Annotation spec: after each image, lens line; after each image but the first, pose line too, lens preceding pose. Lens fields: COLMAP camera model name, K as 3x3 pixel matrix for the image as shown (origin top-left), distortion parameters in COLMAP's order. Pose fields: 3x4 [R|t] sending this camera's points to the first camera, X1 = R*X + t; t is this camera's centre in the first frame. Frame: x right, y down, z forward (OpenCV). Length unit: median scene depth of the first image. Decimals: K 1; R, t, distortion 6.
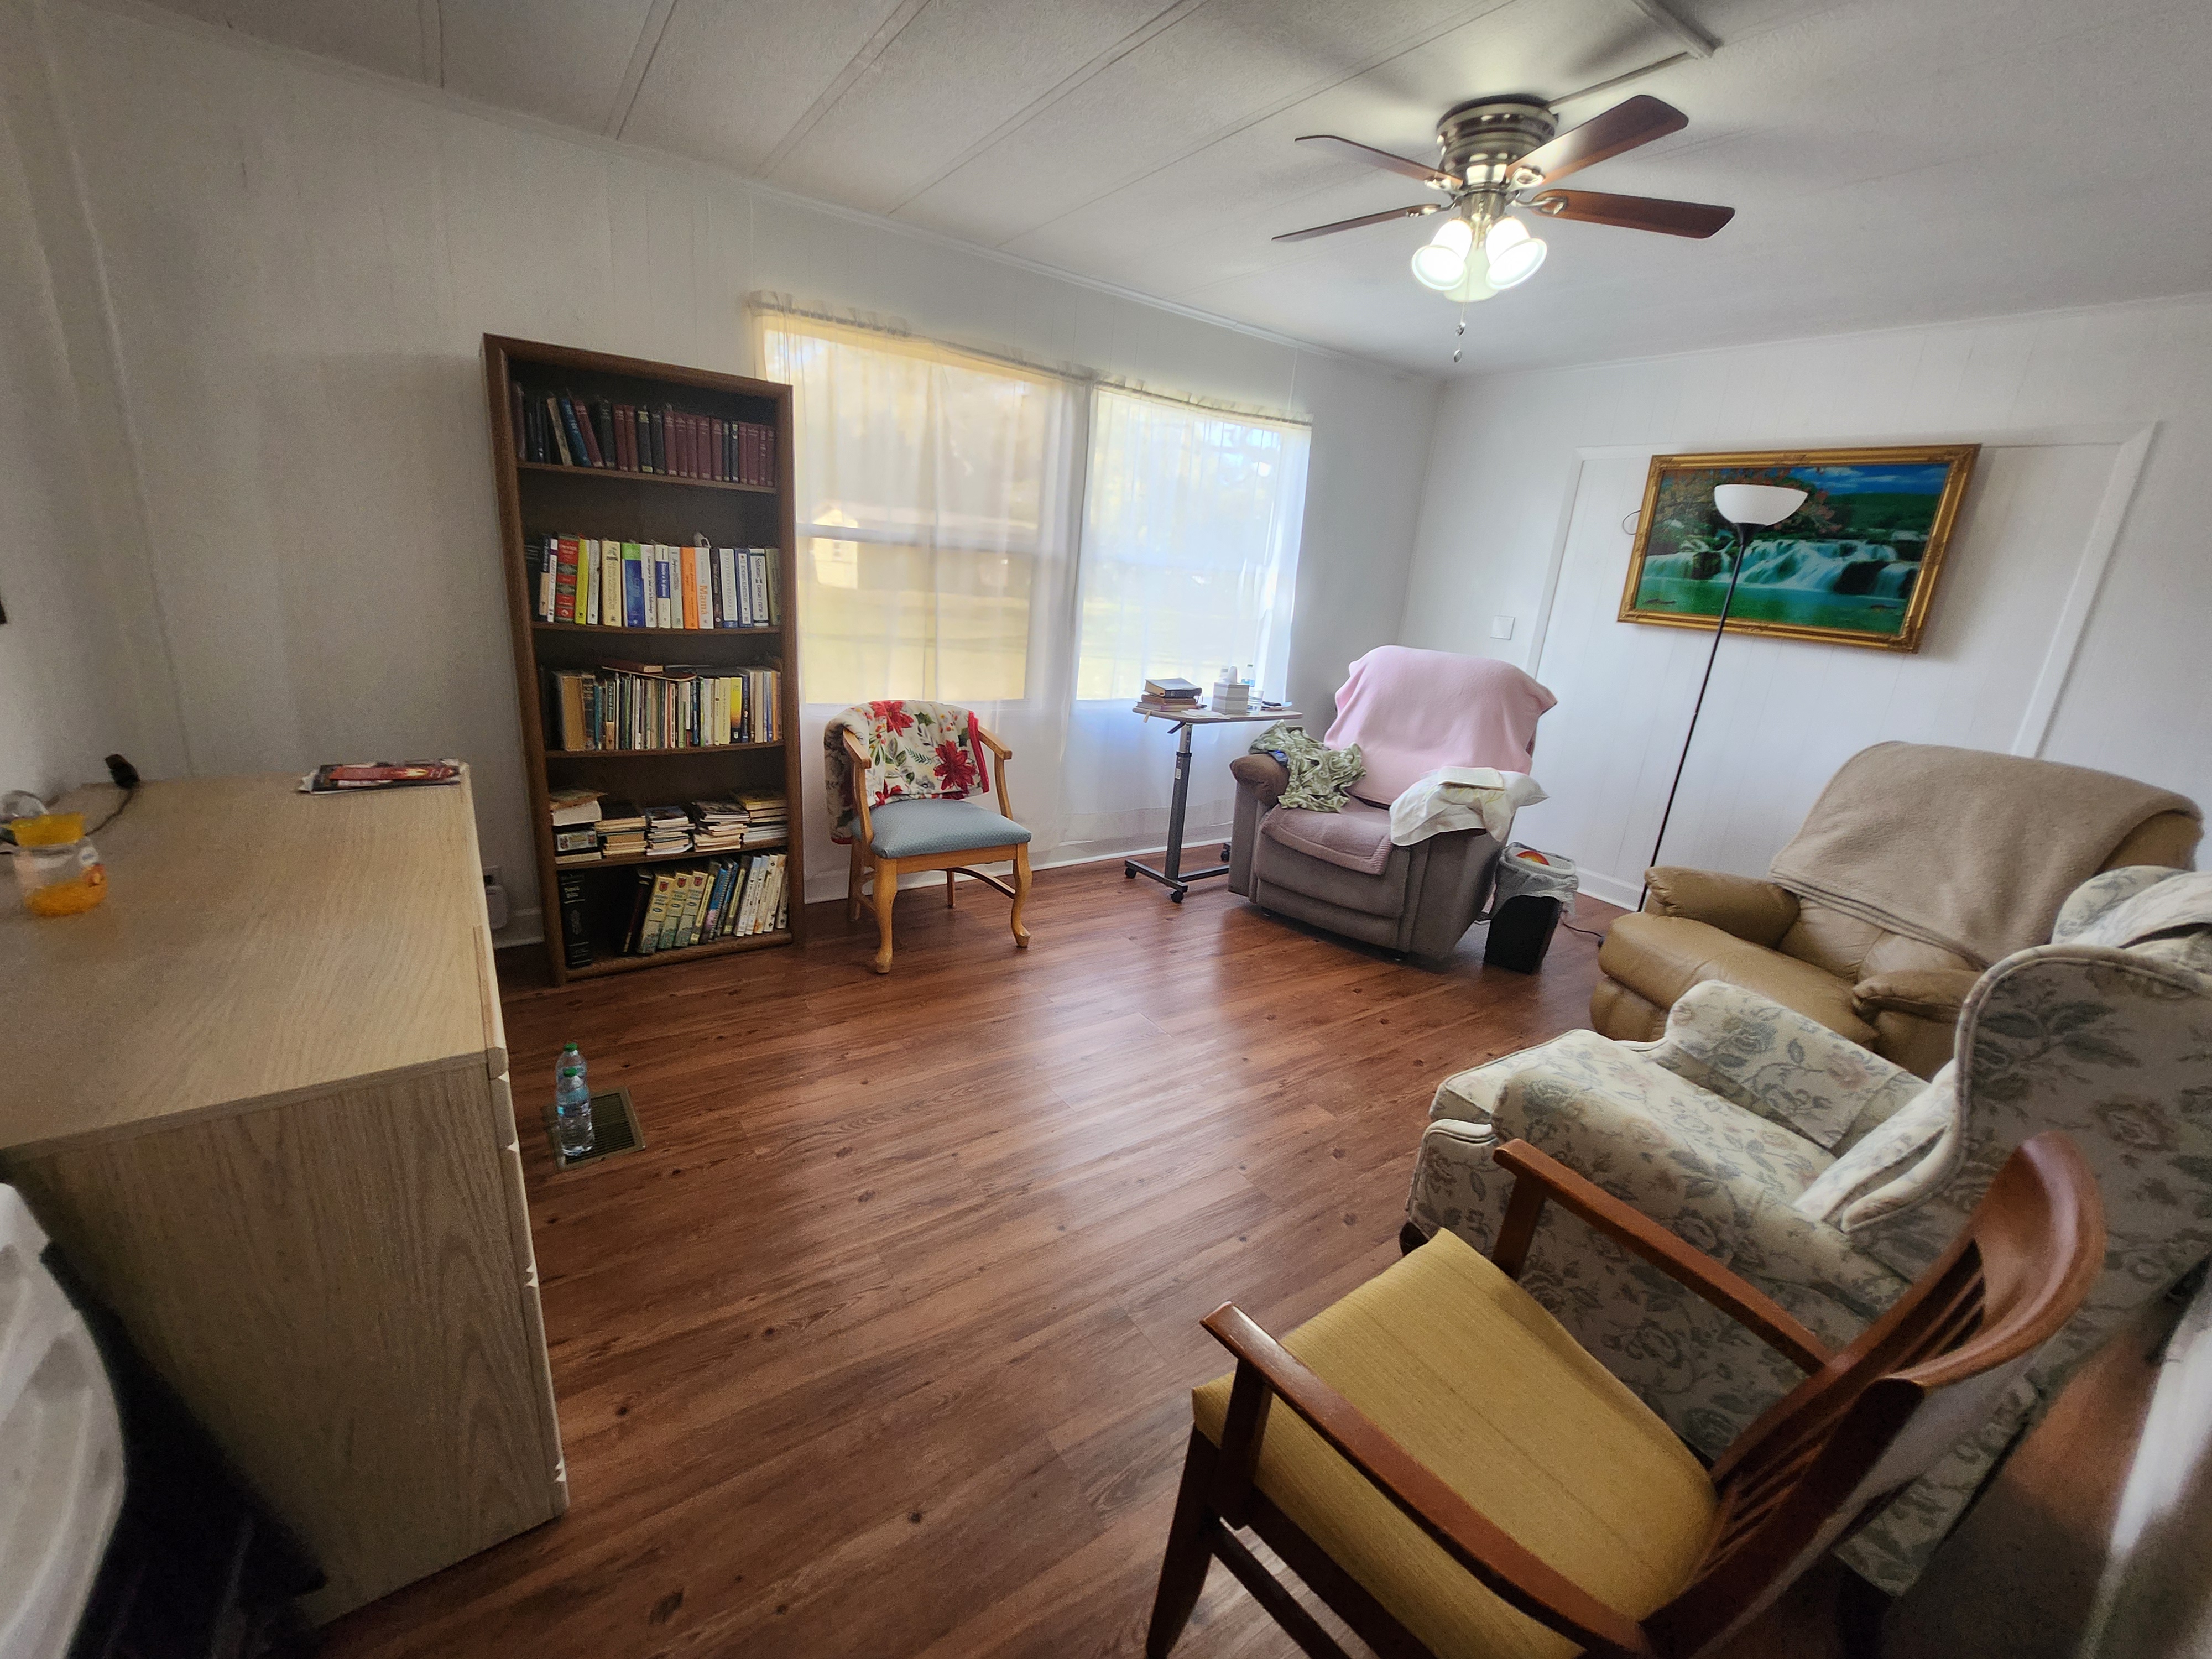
lens RADIAL K [[889.0, 0, 1088.2], [0, 889.0, 826.5], [0, 0, 1]] dist [-0.018706, -0.000496]
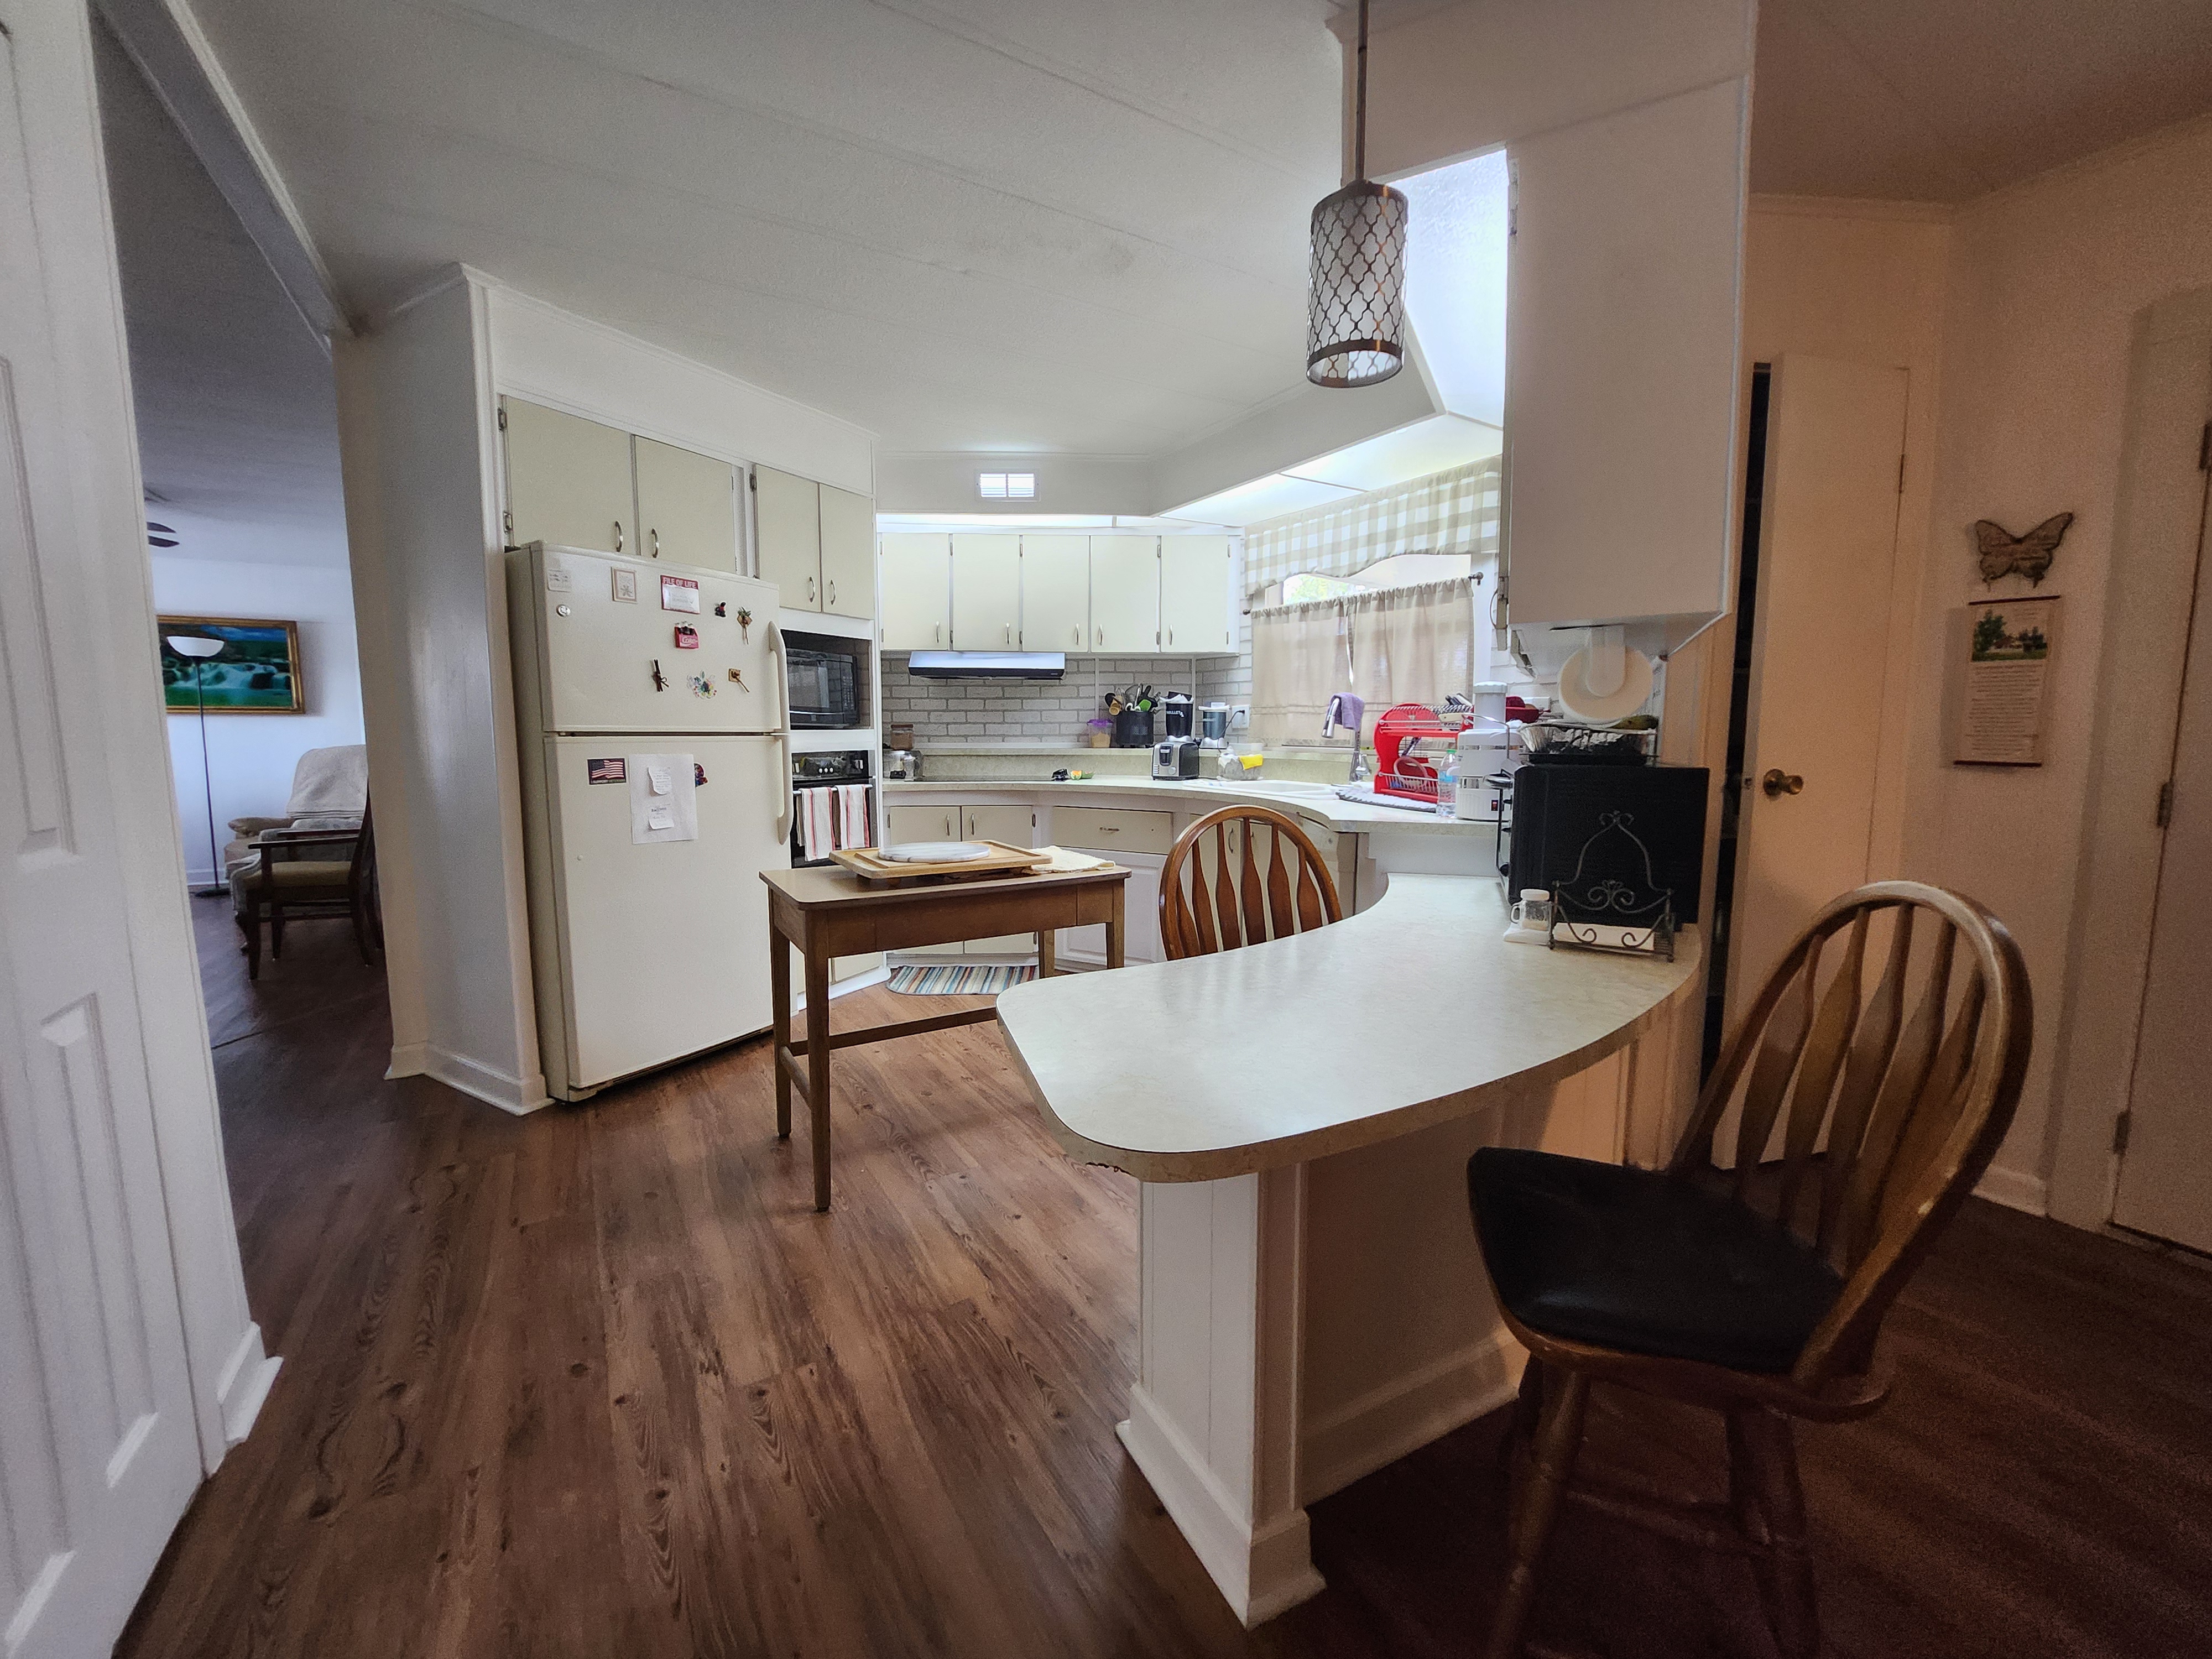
lens RADIAL K [[881.8, 0, 1106.0], [0, 881.8, 829.5], [0, 0, 1]] dist [-0.017245, -0.000459]
pose [[0.045094, -0.188891, 0.980962, -1.142504], [0.288235, 0.942660, 0.168266, 0.285399], [-0.956497, 0.275160, 0.096954, -1.040670]]
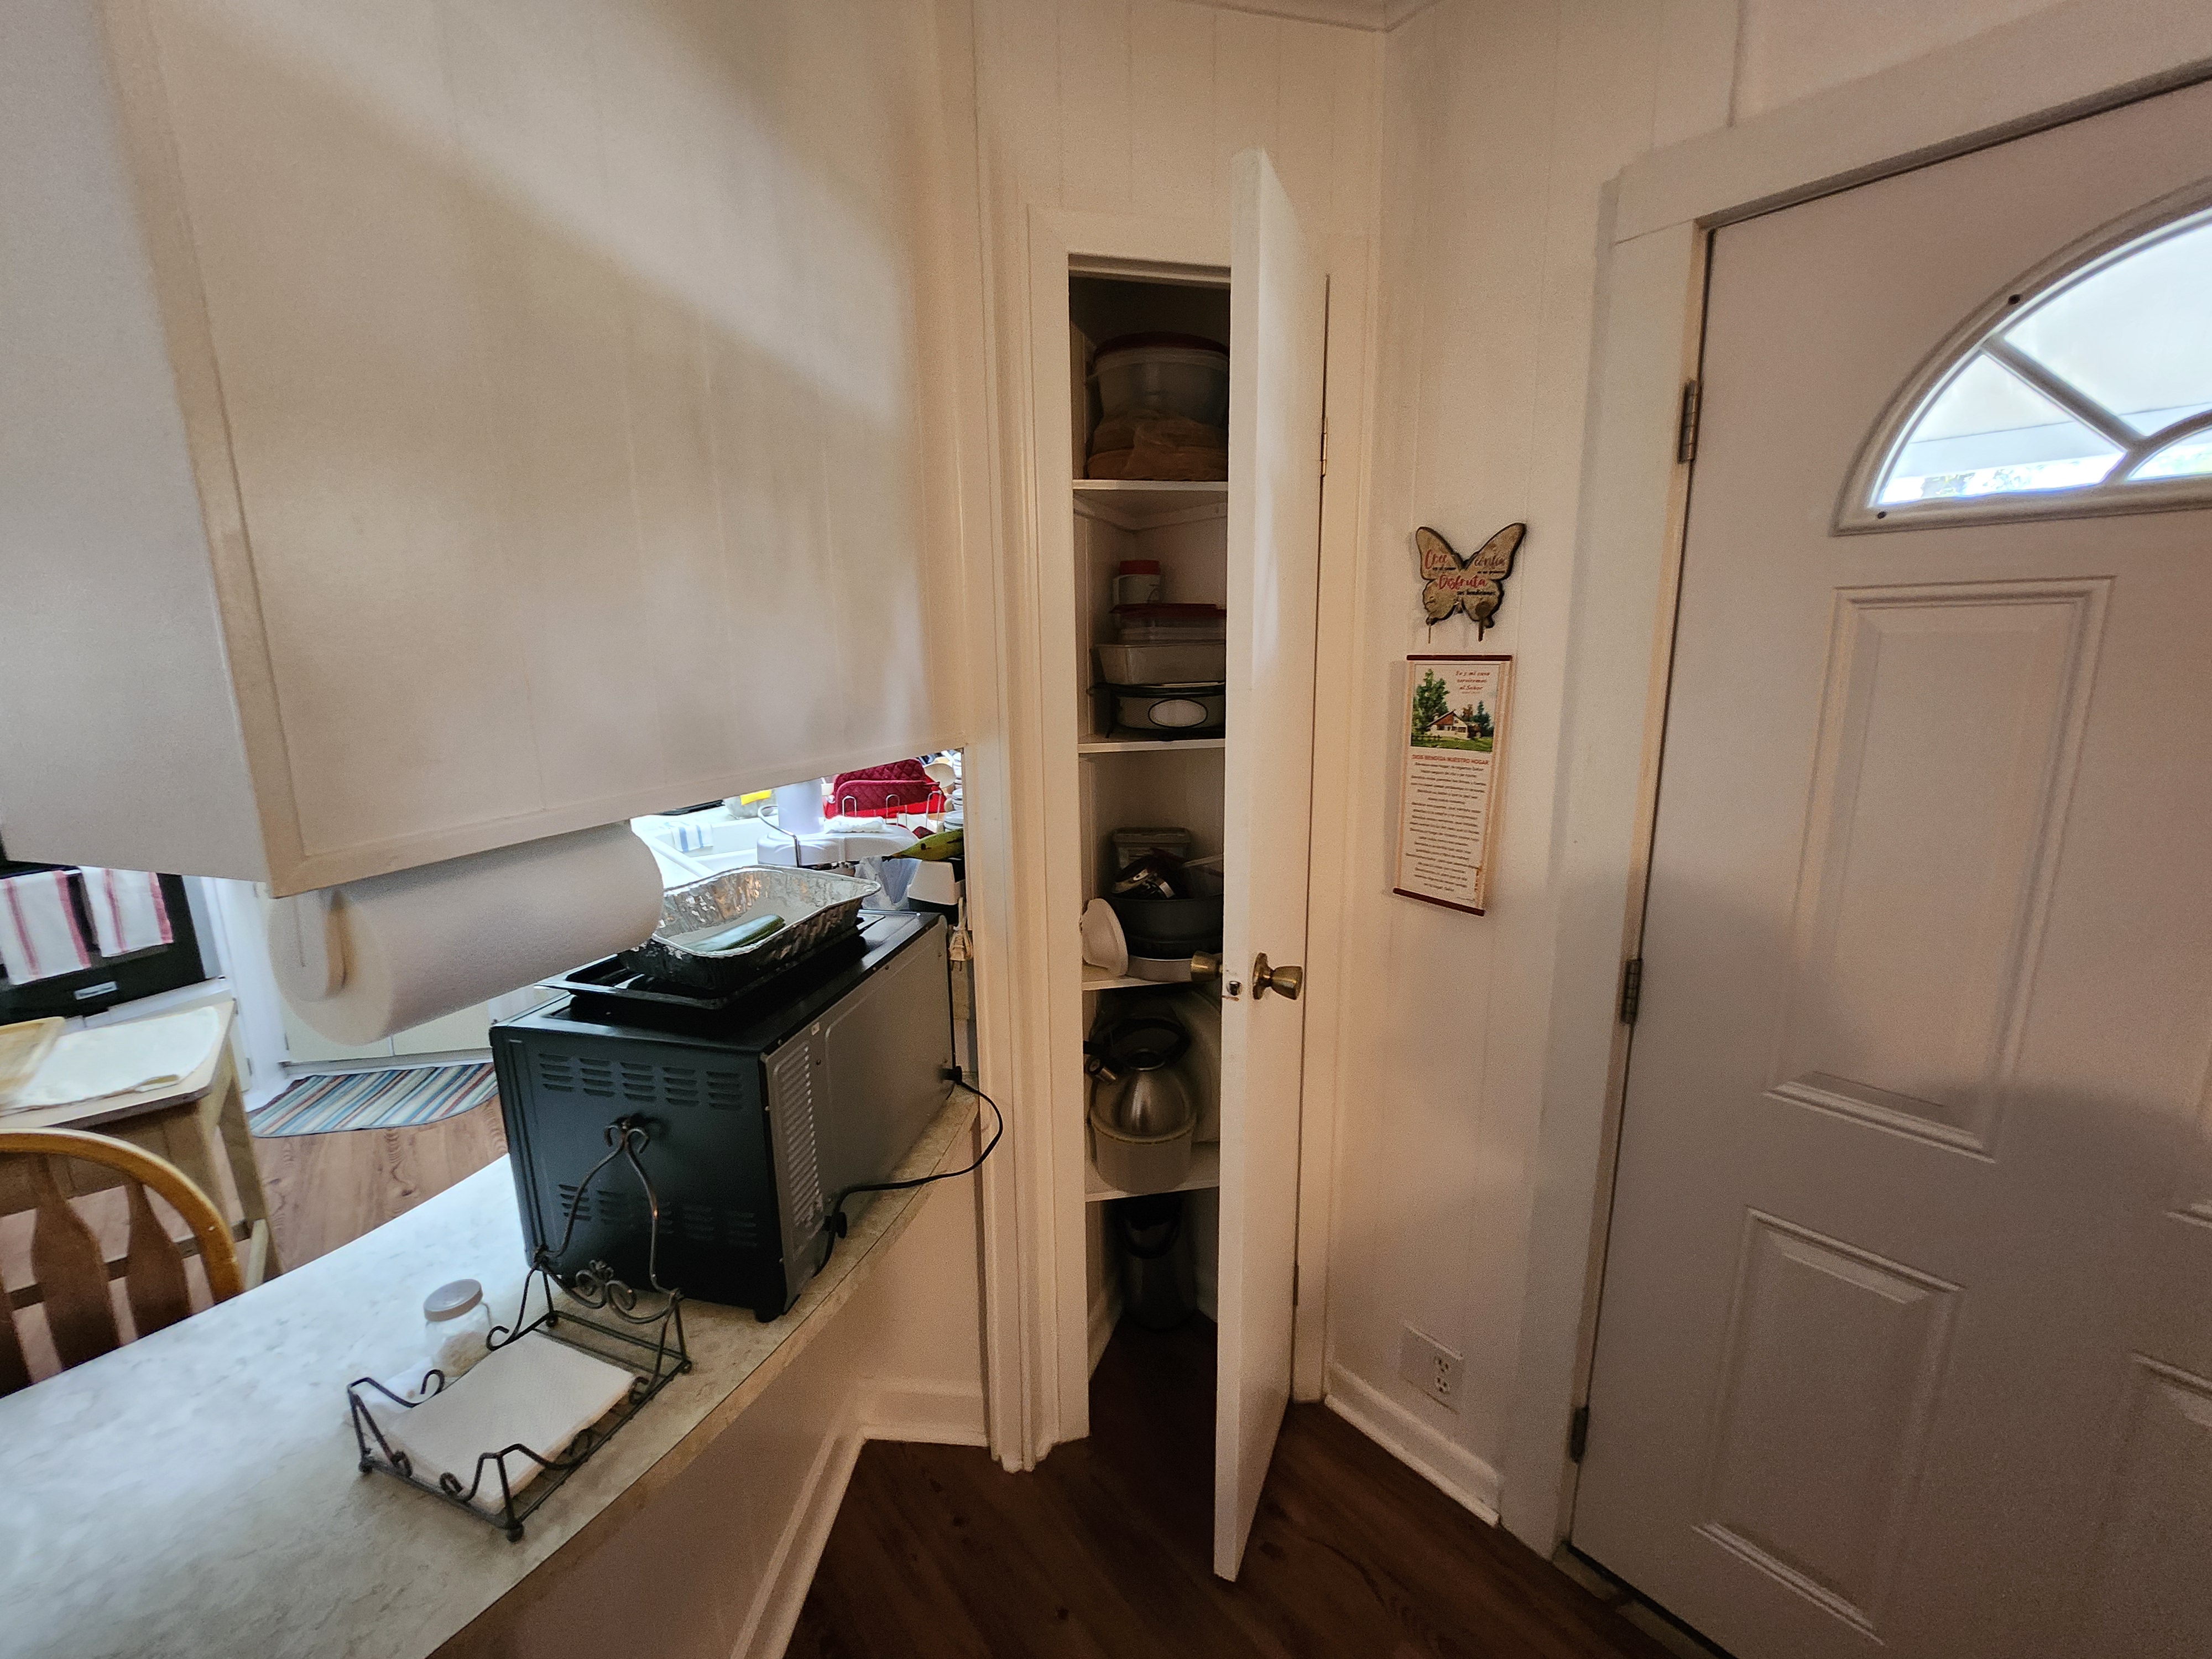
lens RADIAL K [[881.8, 0, 1106.0], [0, 881.8, 829.5], [0, 0, 1]] dist [-0.017245, -0.000459]
pose [[-0.127922, -0.266272, 0.955372, -0.848485], [0.282648, 0.913551, 0.292462, 0.332580], [-0.950656, 0.307446, -0.041602, -1.475890]]
